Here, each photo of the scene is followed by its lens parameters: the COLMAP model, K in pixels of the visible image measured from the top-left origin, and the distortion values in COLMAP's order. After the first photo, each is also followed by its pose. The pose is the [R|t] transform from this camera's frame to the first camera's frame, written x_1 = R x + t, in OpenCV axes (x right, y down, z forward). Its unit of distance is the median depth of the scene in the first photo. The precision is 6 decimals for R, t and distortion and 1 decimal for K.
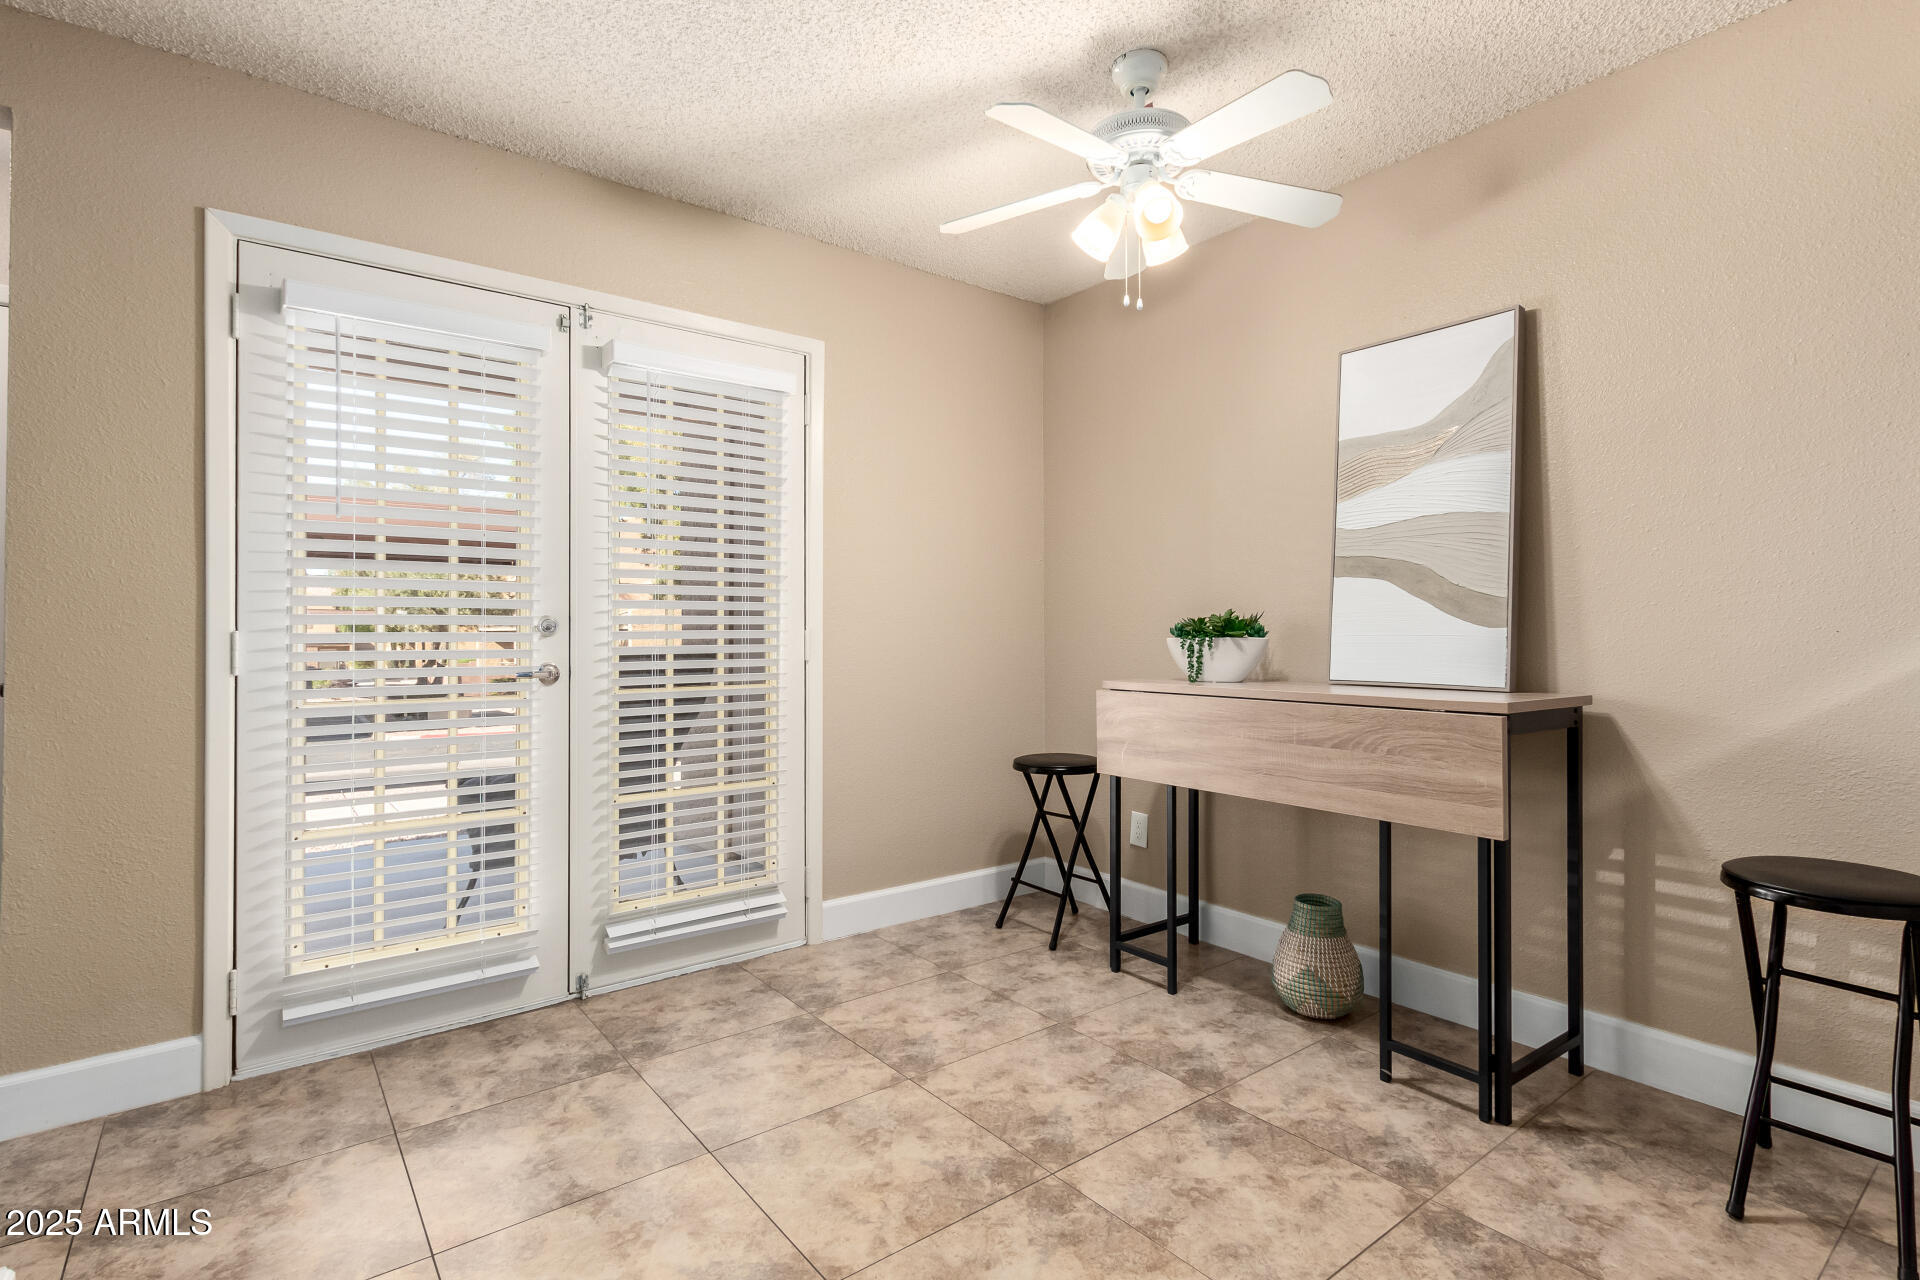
lens RADIAL K [[907.6, 0, 961.7], [0, 907.6, 630.8], [0, 0, 1]] dist [0.007132, 0.000083]
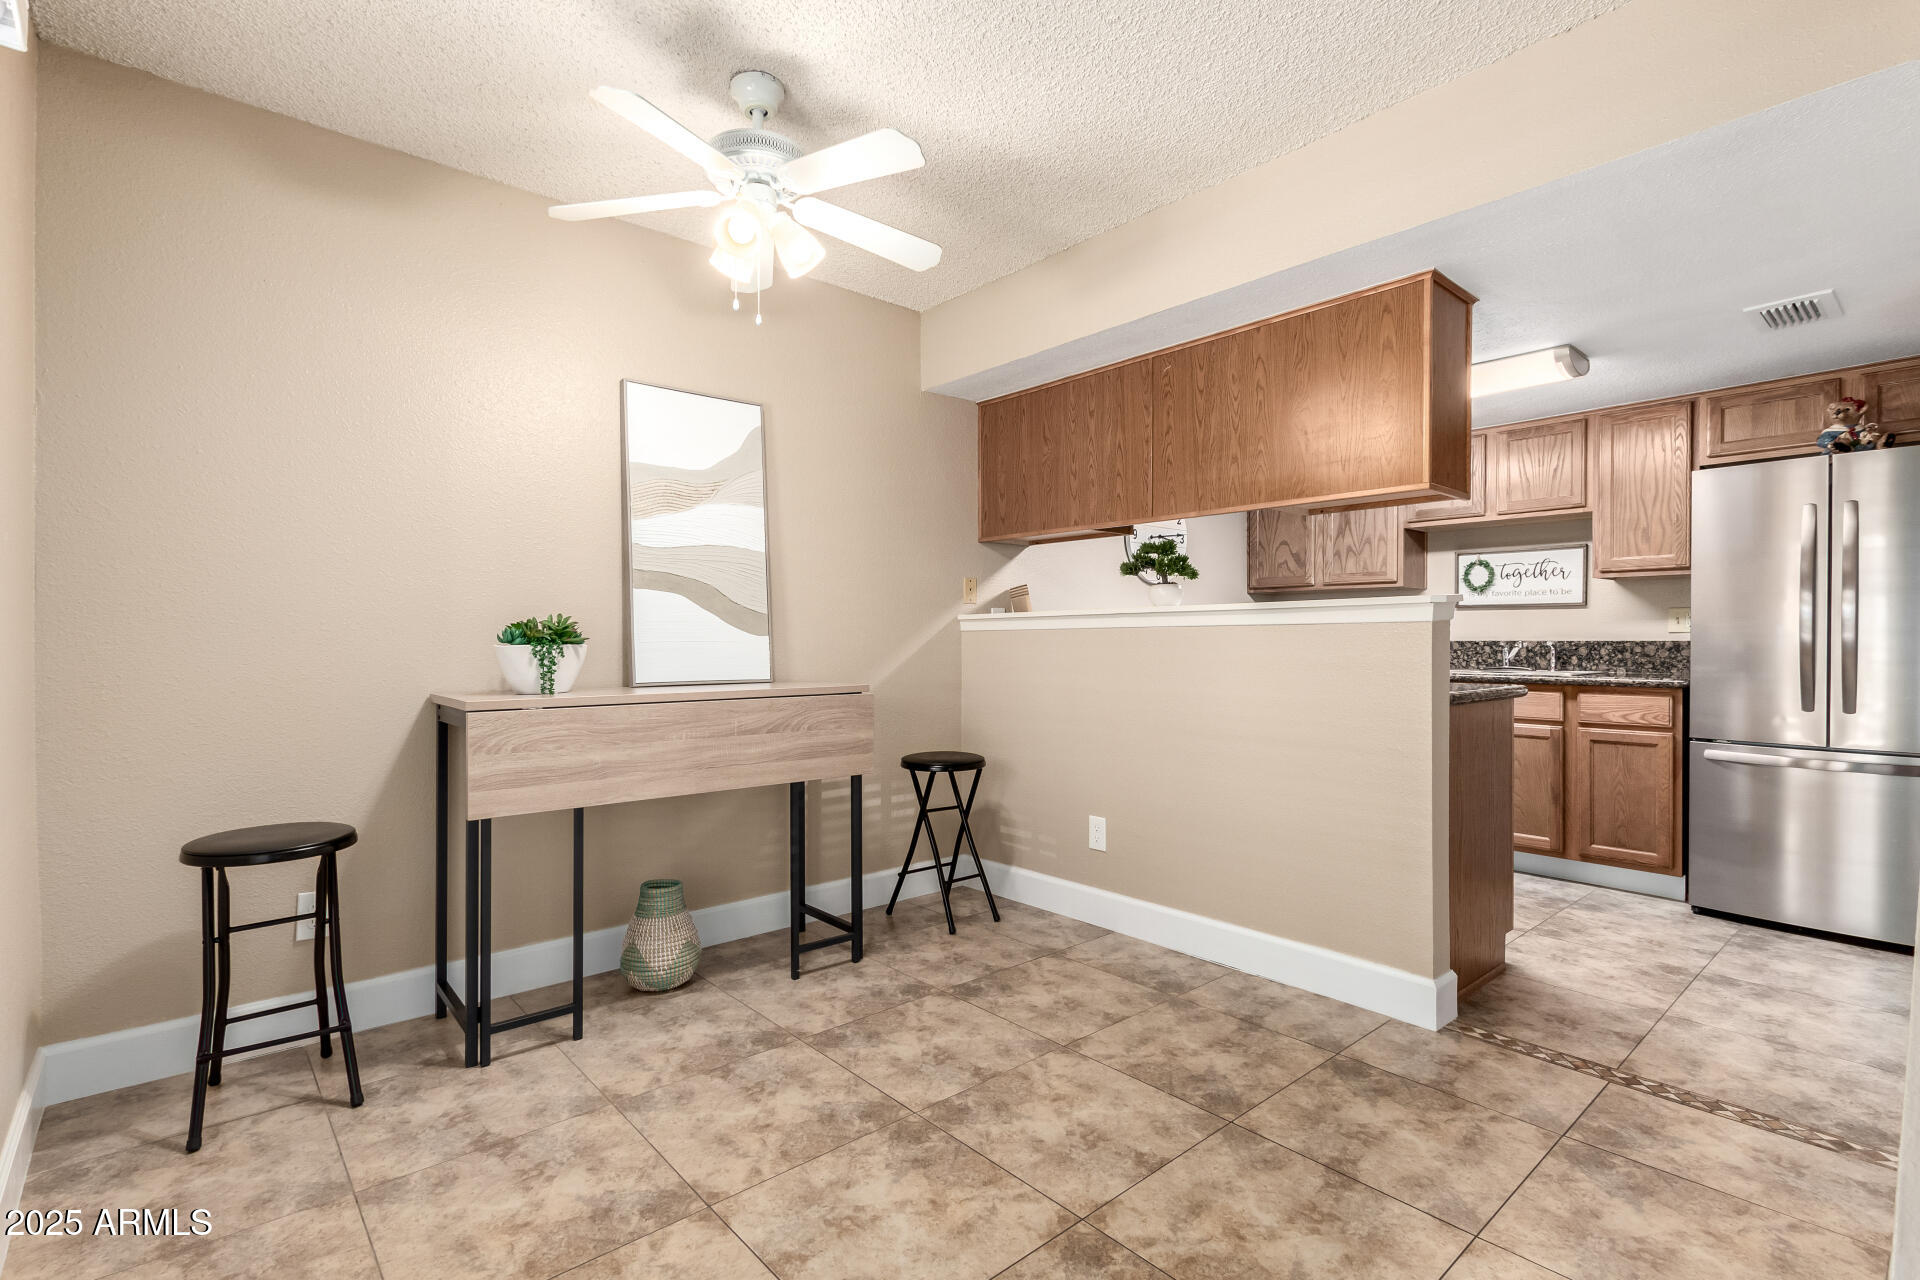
lens RADIAL K [[907.6, 0, 963.4], [0, 907.6, 648.7], [0, 0, 1]] dist [0.007132, 0.000083]
pose [[-0.061416, -0.005455, 0.998097, -0.819202], [-0.001391, 0.999985, 0.005380, 0.007612], [-0.998111, -0.001058, -0.061423, 0.798489]]
